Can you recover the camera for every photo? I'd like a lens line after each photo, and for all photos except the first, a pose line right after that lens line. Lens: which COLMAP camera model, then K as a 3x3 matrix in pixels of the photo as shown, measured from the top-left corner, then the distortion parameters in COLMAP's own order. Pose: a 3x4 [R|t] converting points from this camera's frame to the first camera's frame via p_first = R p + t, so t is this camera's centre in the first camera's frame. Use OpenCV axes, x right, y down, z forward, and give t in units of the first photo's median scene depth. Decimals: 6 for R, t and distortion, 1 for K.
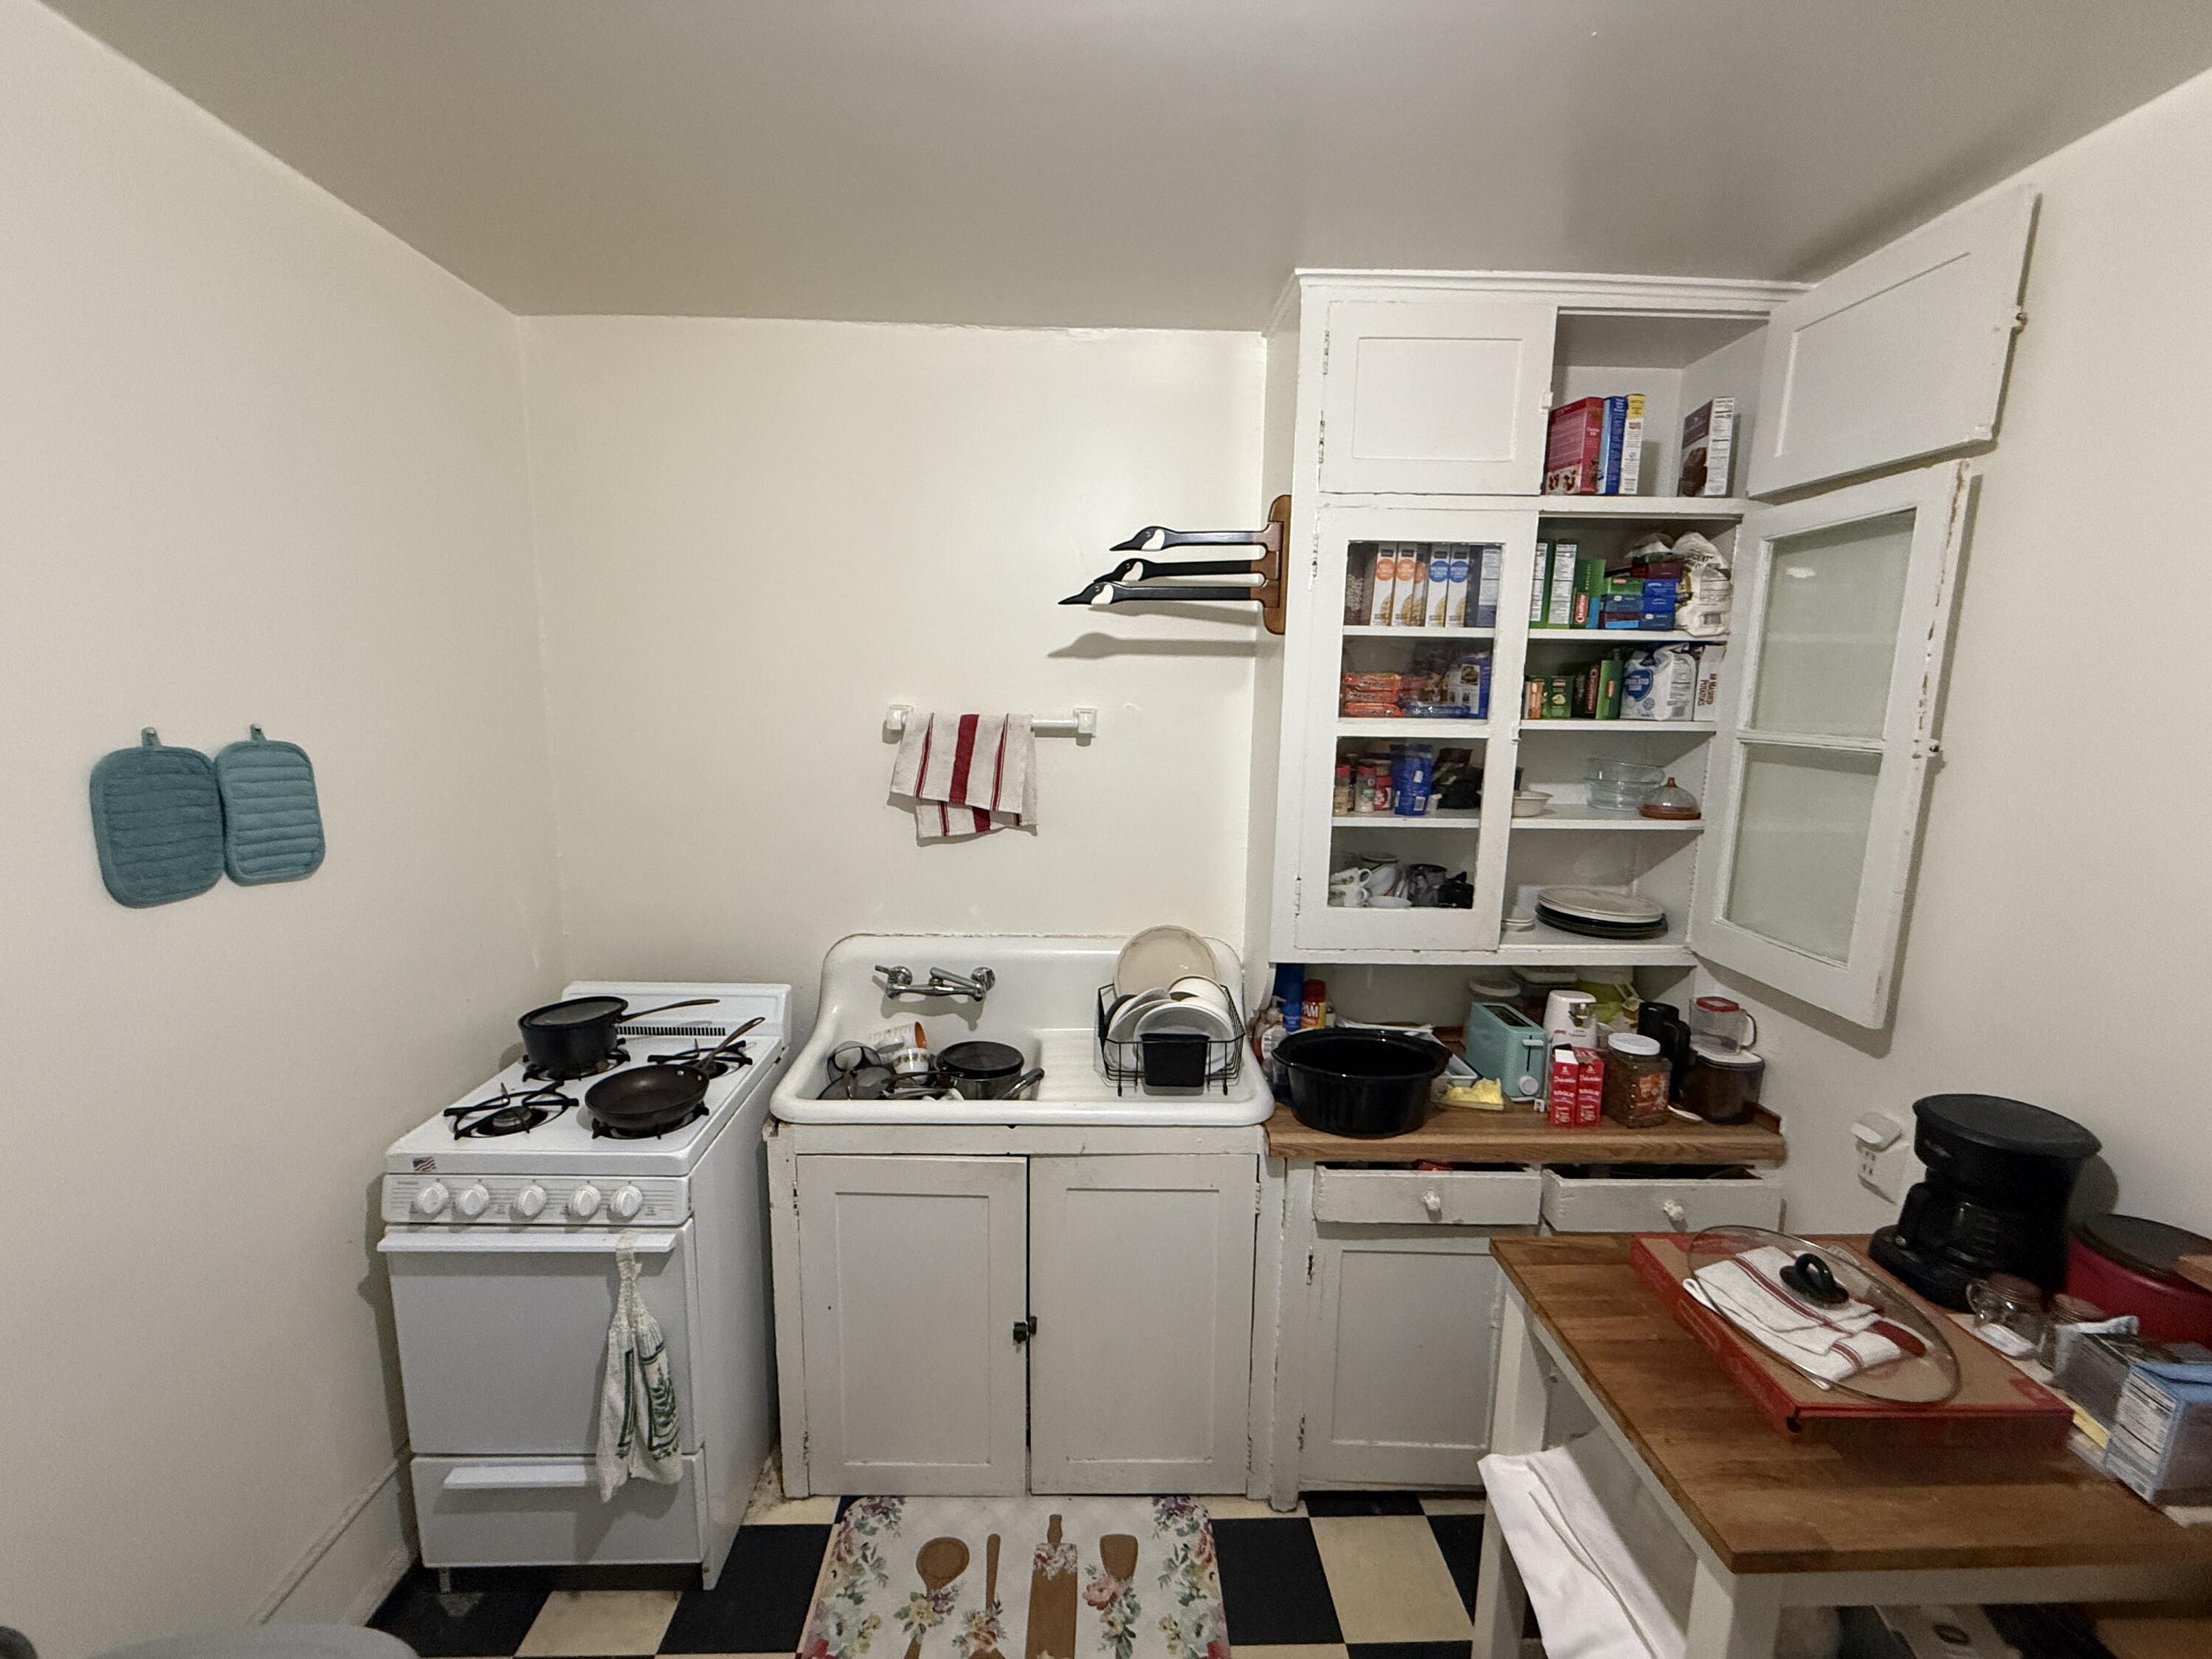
lens RADIAL K [[887.9, 0, 1100.0], [0, 887.9, 834.8], [0, 0, 1]] dist [0.000215, 0.000048]
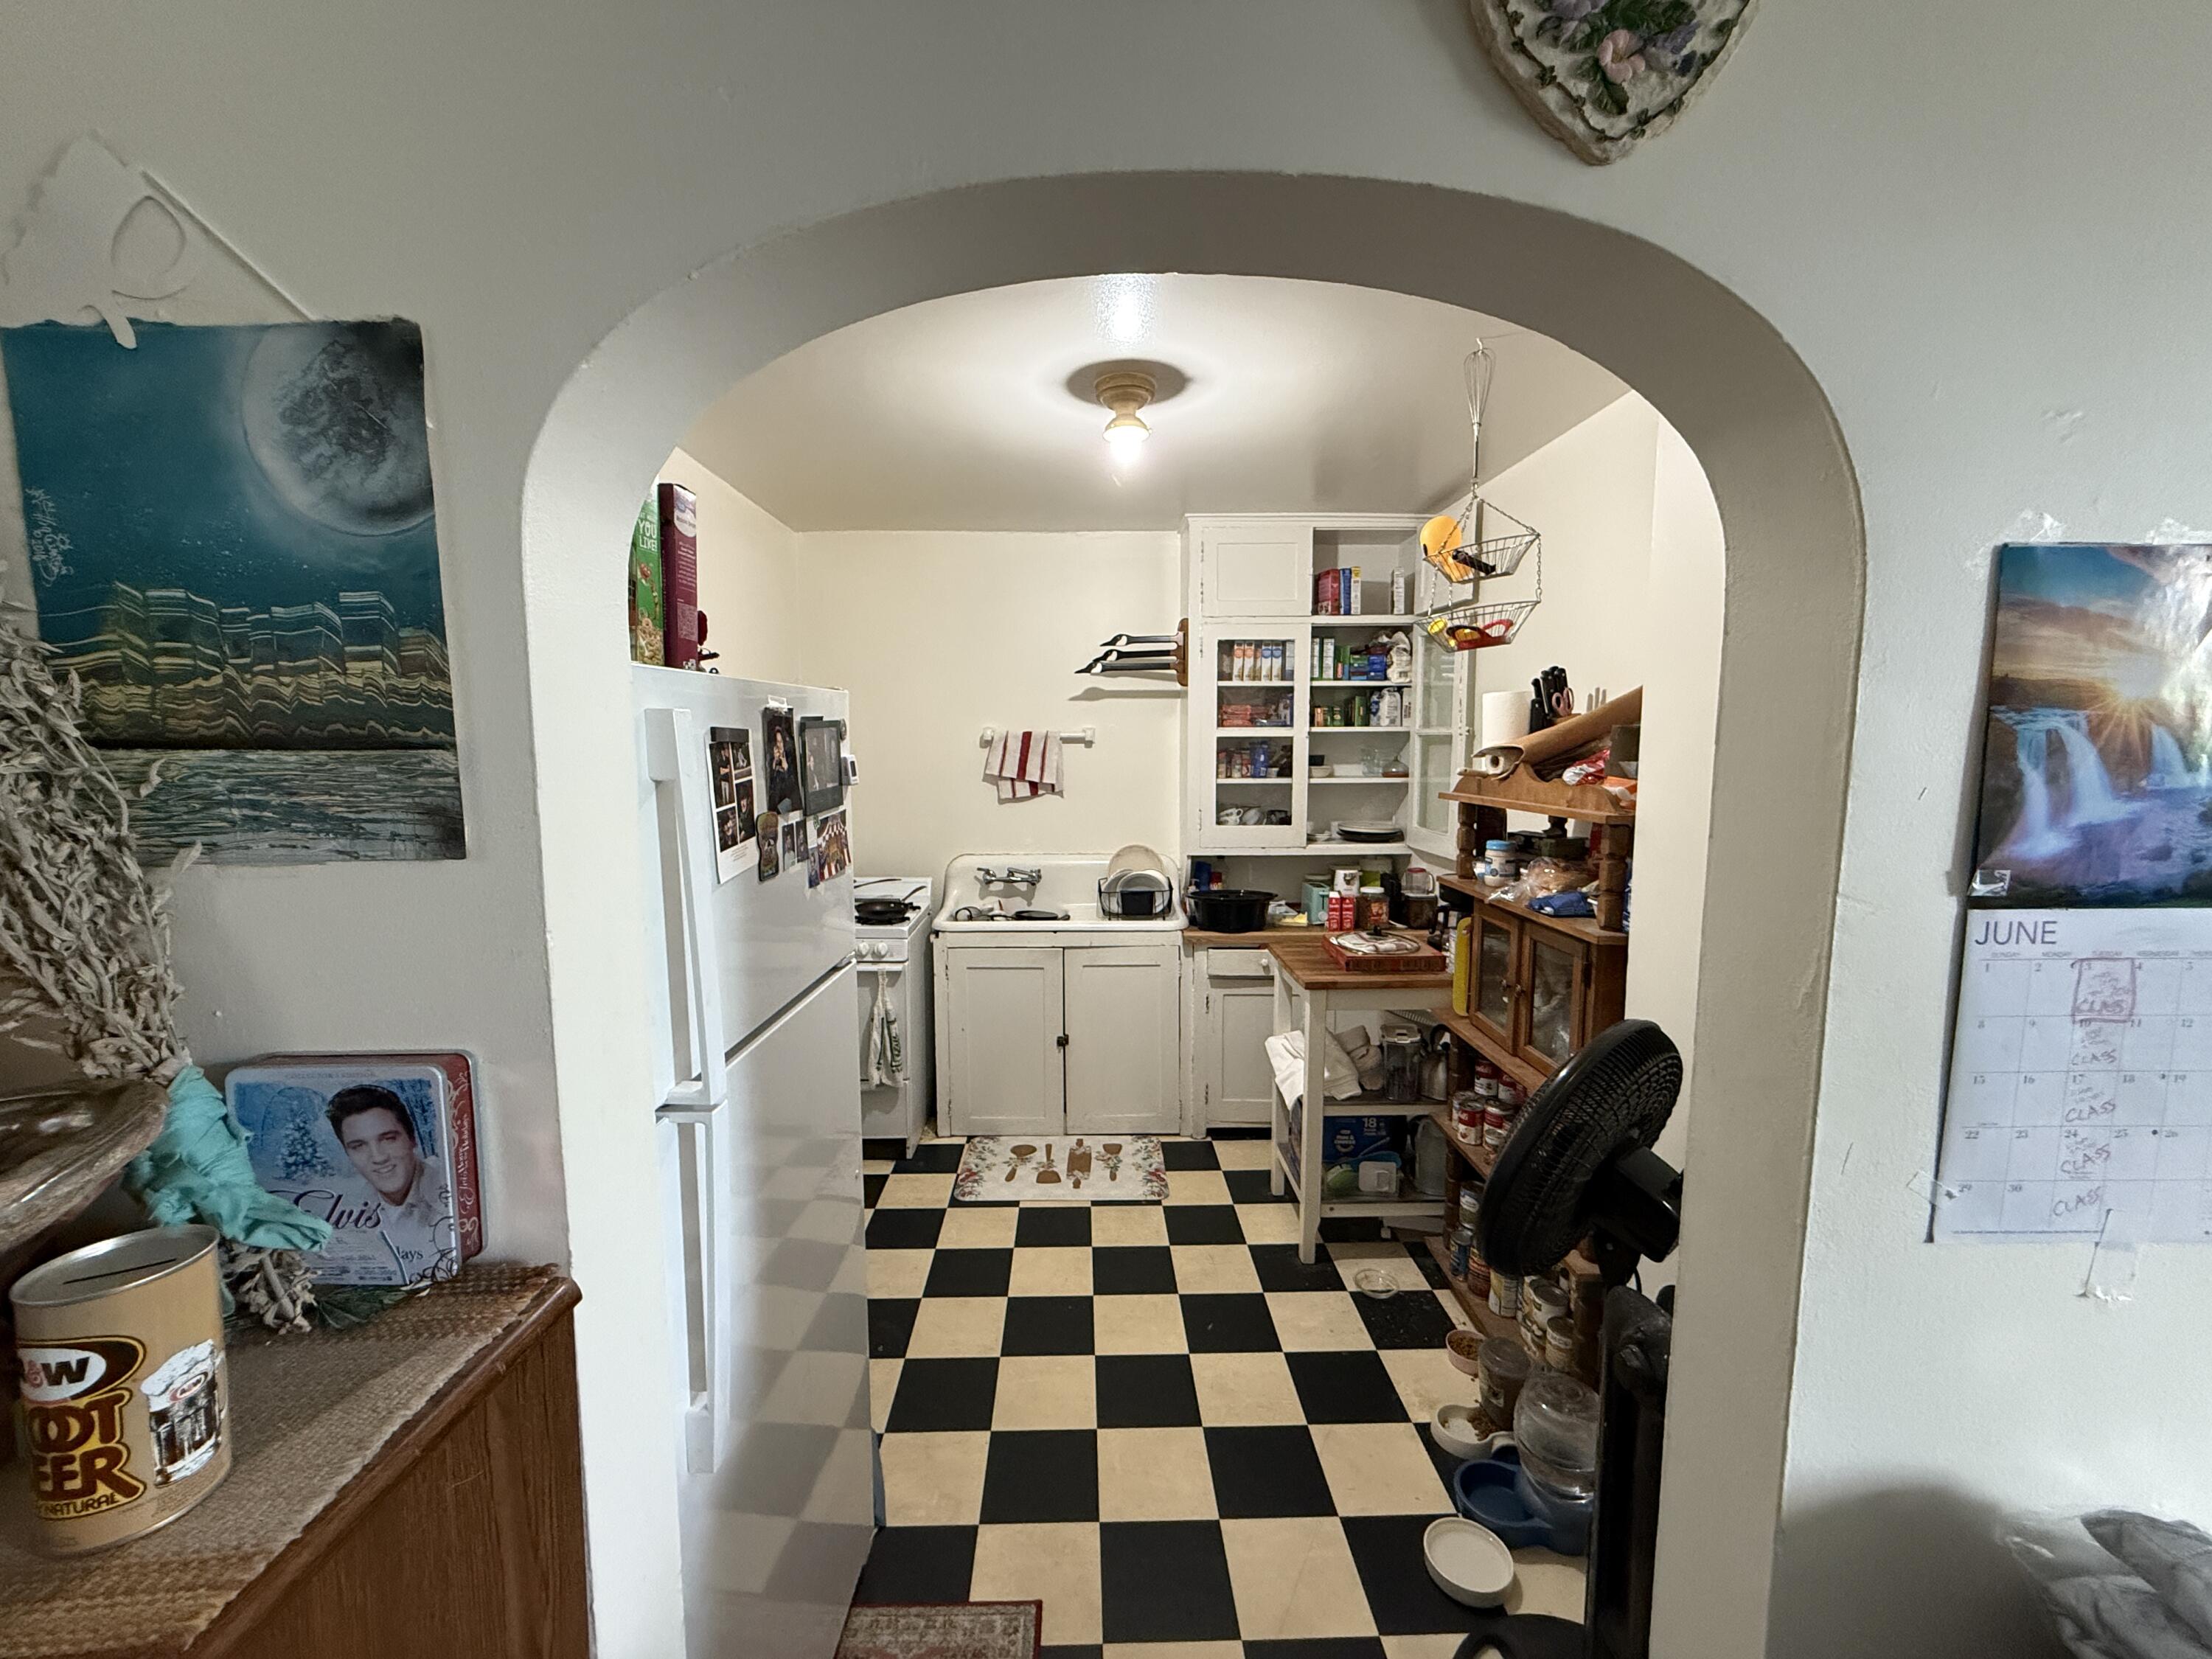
lens RADIAL K [[887.9, 0, 1102.7], [0, 887.9, 830.3], [0, 0, 1]] dist [0.000215, 0.000048]
pose [[0.999835, -0.017280, -0.005638, 0.021346], [0.016884, 0.997810, -0.063947, 0.216582], [0.006731, 0.063841, 0.997937, -0.948292]]
